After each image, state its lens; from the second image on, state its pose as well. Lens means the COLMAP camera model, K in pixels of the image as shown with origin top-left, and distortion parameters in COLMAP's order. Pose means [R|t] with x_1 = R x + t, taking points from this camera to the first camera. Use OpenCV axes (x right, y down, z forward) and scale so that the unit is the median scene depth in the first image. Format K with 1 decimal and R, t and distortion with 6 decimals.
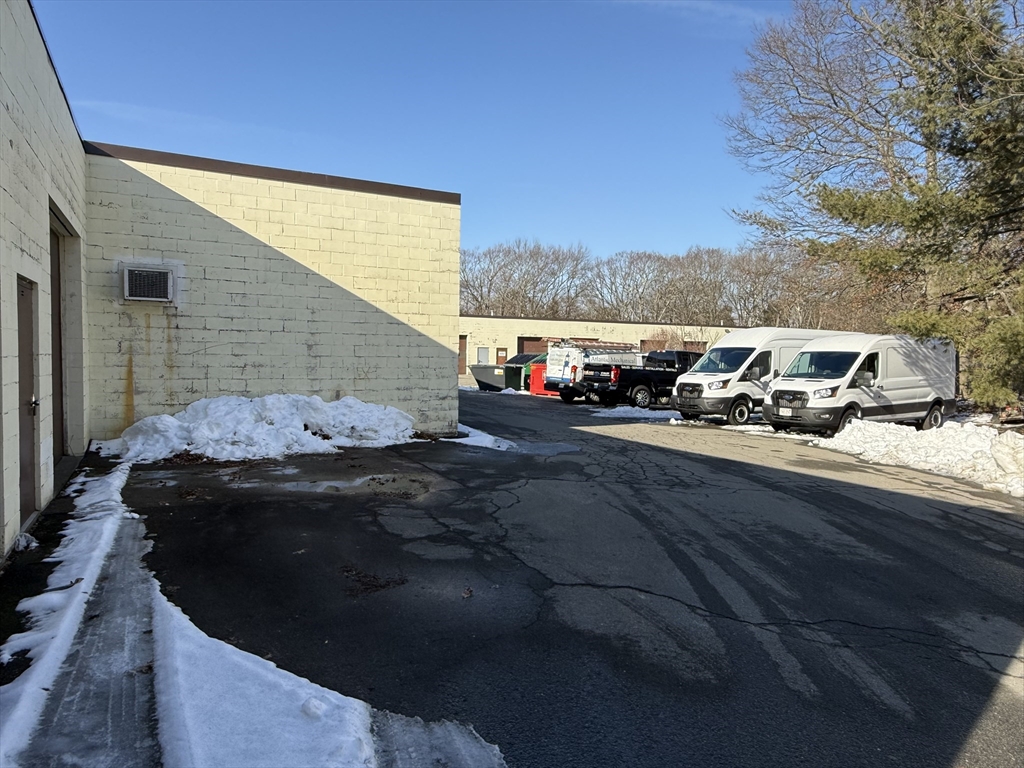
lens RADIAL K [[685.2, 0, 511.8], [0, 685.2, 379.7], [0, 0, 1]] dist [0.000159, -0.000180]
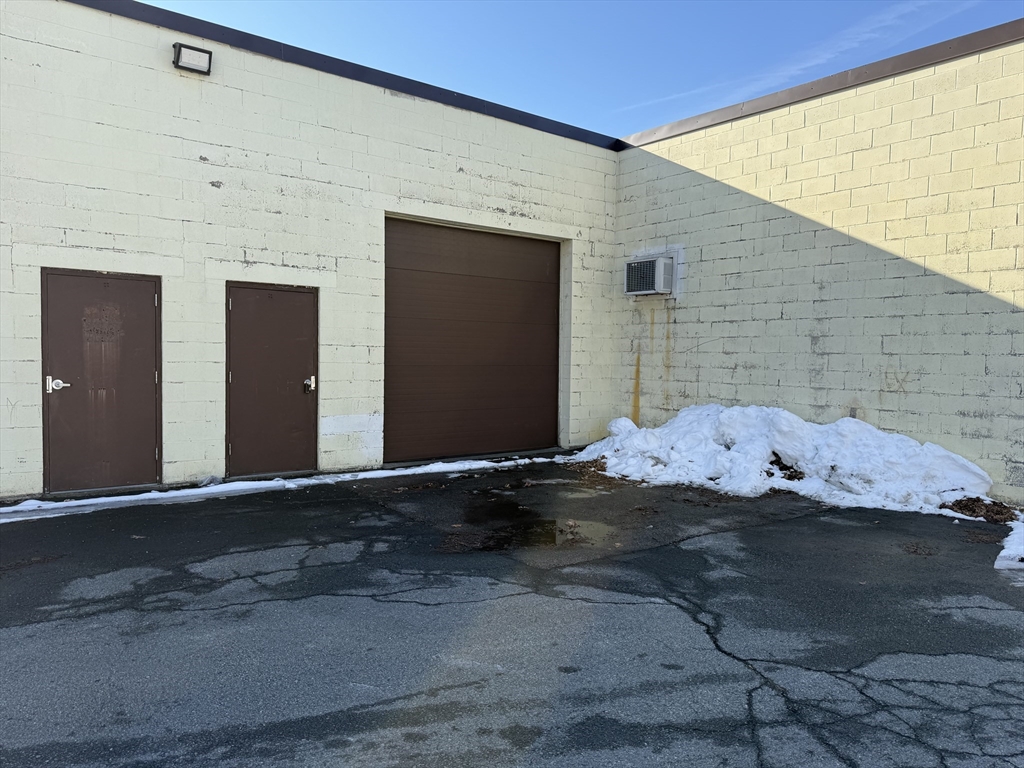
lens RADIAL K [[715.6, 0, 511.3], [0, 715.6, 393.1], [0, 0, 1]] dist [0.007663, -0.004055]
pose [[0.172529, 0.040432, -0.984174, 0.364376], [-0.045368, 0.998423, 0.033064, -0.006048], [0.983959, 0.038945, 0.174092, 0.621021]]
